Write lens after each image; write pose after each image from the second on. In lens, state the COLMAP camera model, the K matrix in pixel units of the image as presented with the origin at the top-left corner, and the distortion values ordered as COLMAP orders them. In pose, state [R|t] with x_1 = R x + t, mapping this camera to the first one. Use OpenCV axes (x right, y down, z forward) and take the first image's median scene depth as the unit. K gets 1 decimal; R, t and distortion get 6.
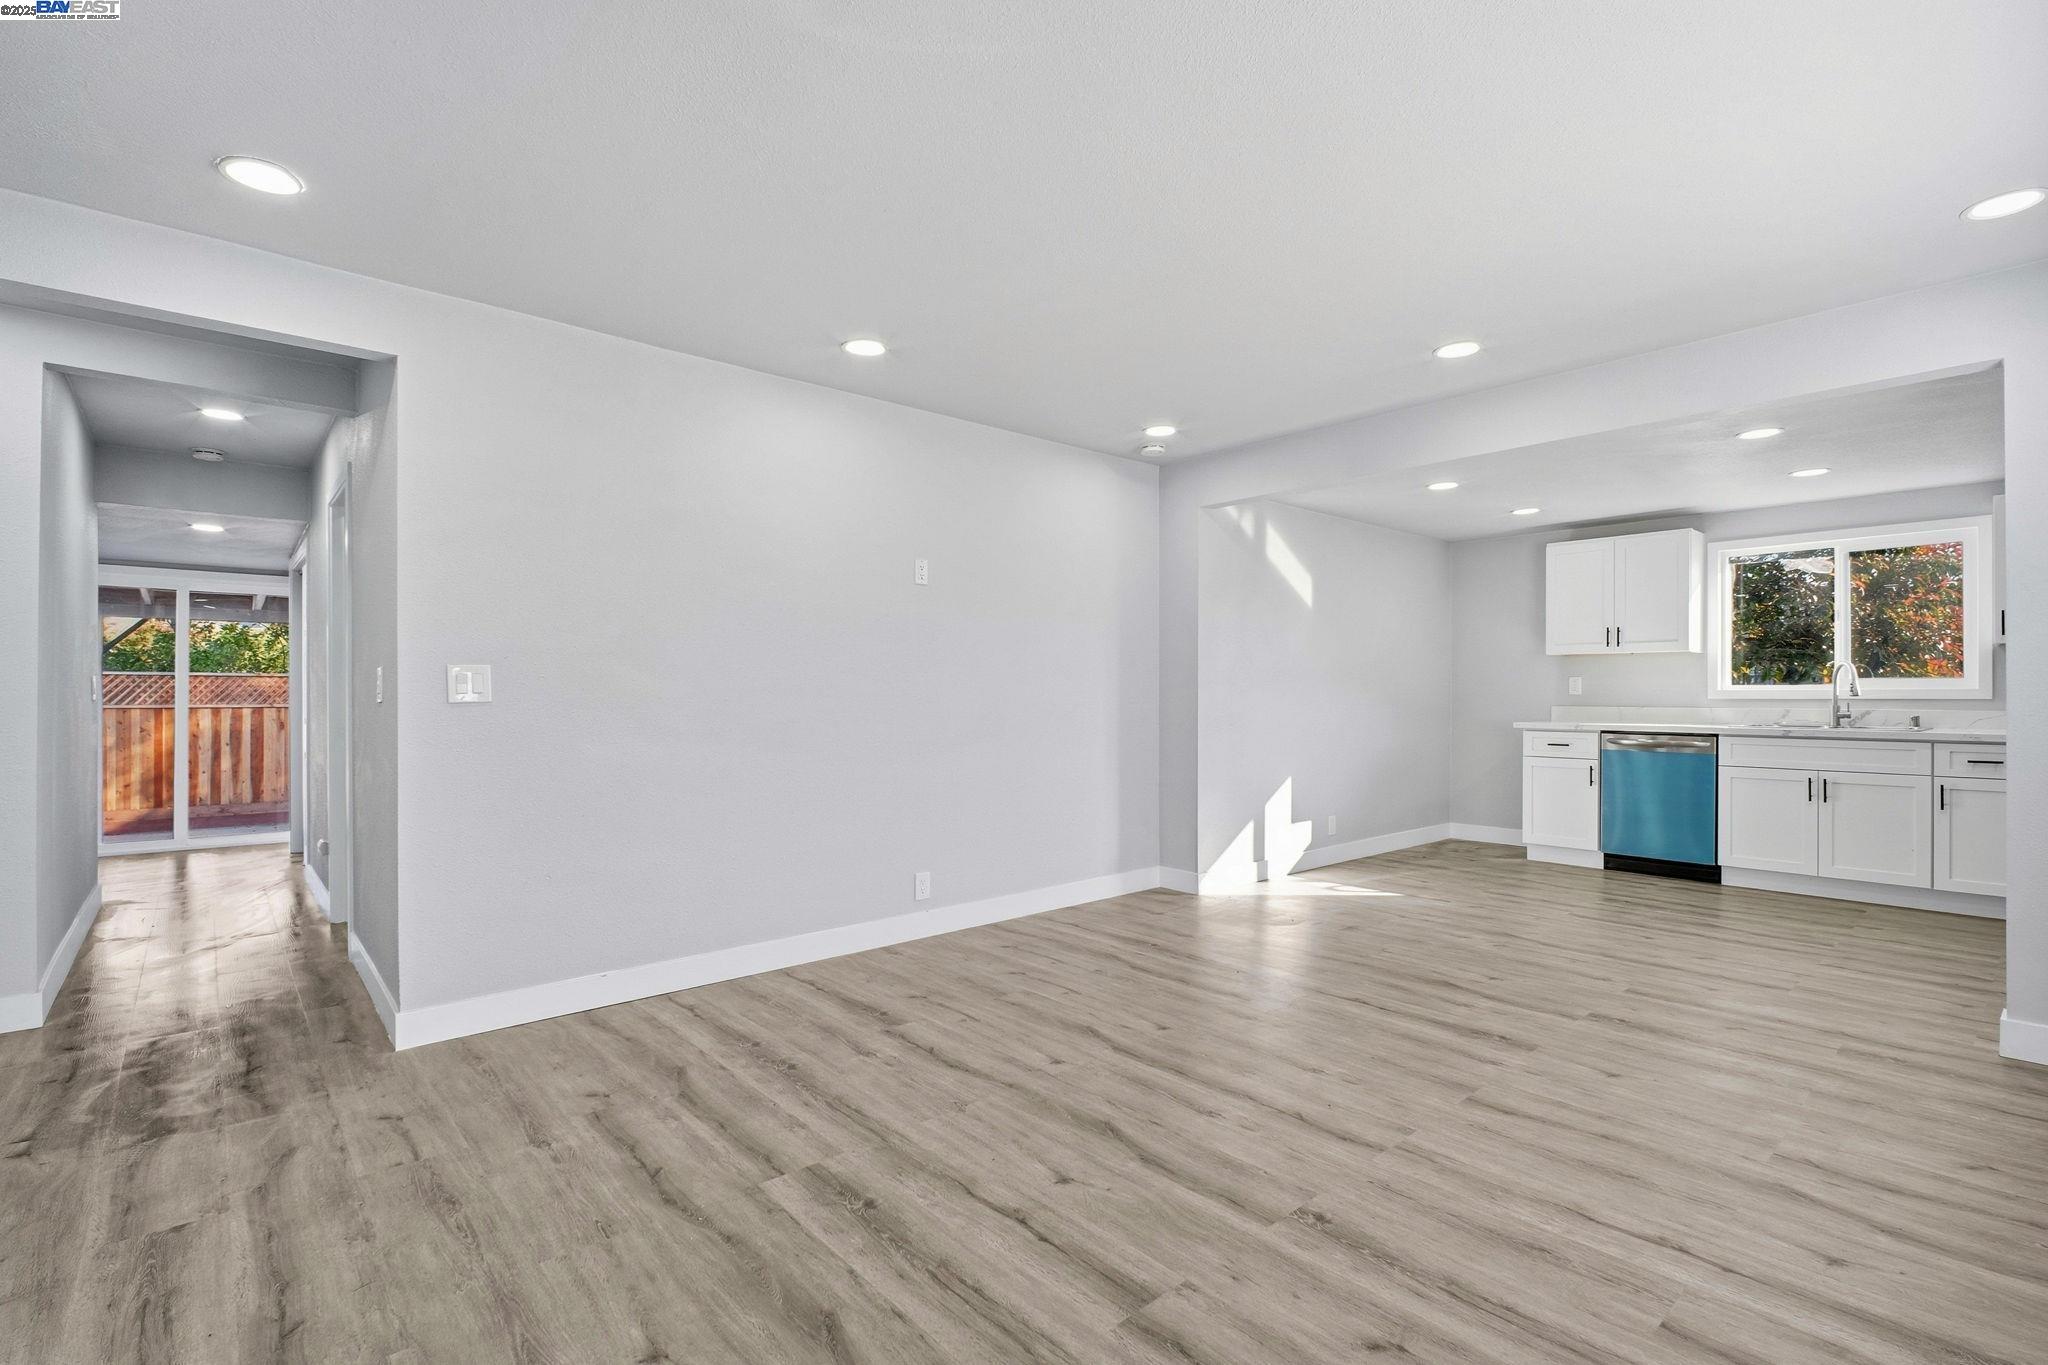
lens RADIAL K [[950.2, 0, 1017.8], [0, 950.2, 694.8], [0, 0, 1]] dist [-0.015598, -0.000468]
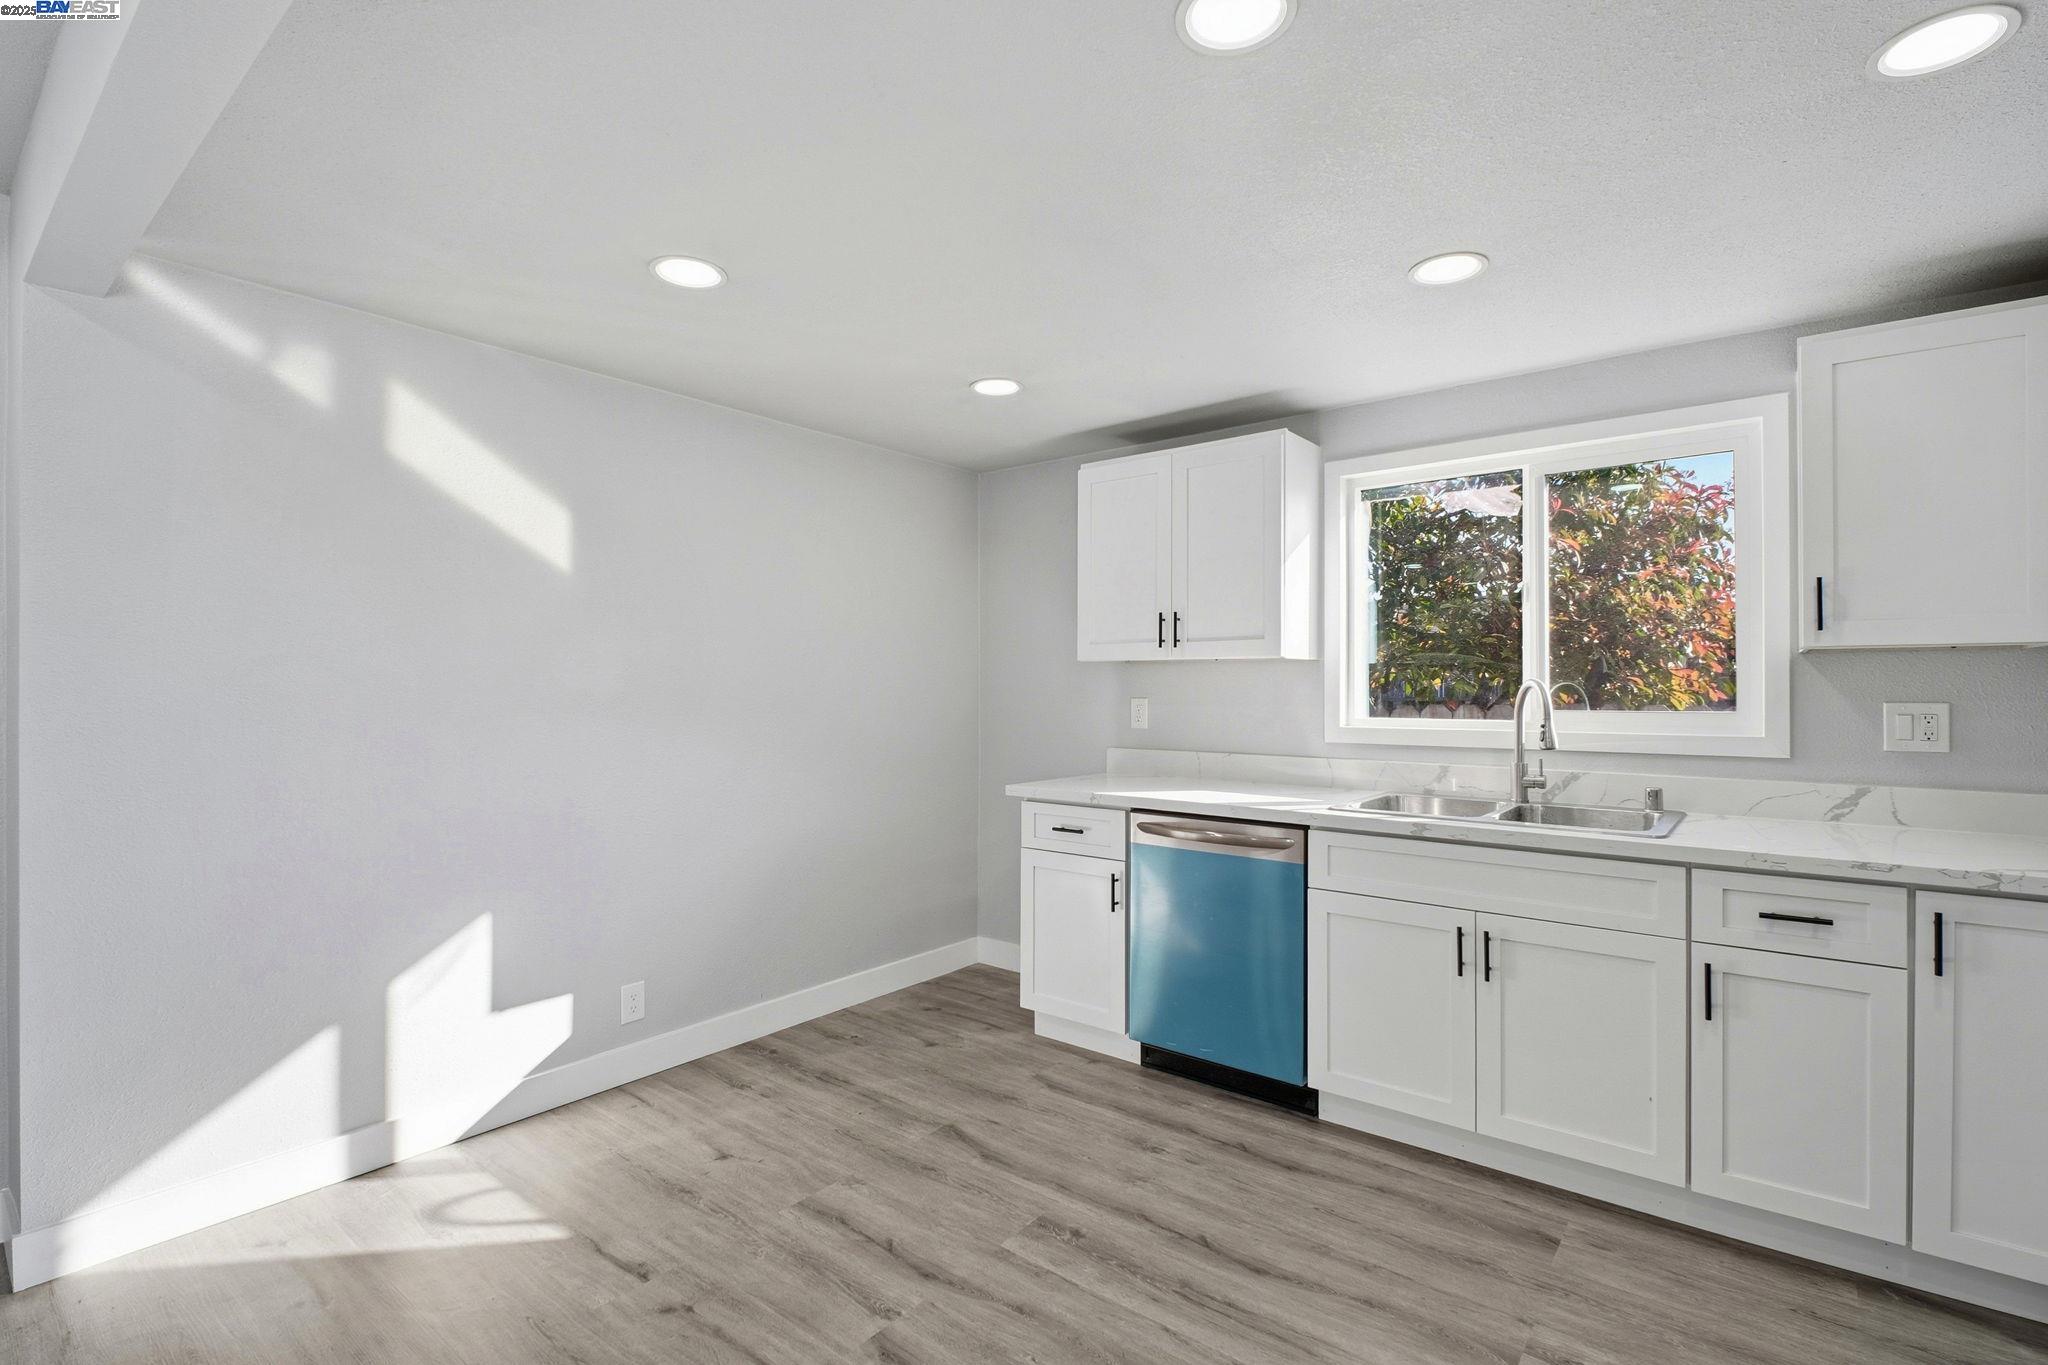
lens RADIAL K [[950.2, 0, 1032.0], [0, 950.2, 681.7], [0, 0, 1]] dist [-0.015598, -0.000468]
pose [[0.984077, -0.001936, 0.177732, 0.467060], [0.003540, 0.999956, -0.008708, -0.027545], [-0.177708, 0.009199, 0.984040, 0.485011]]
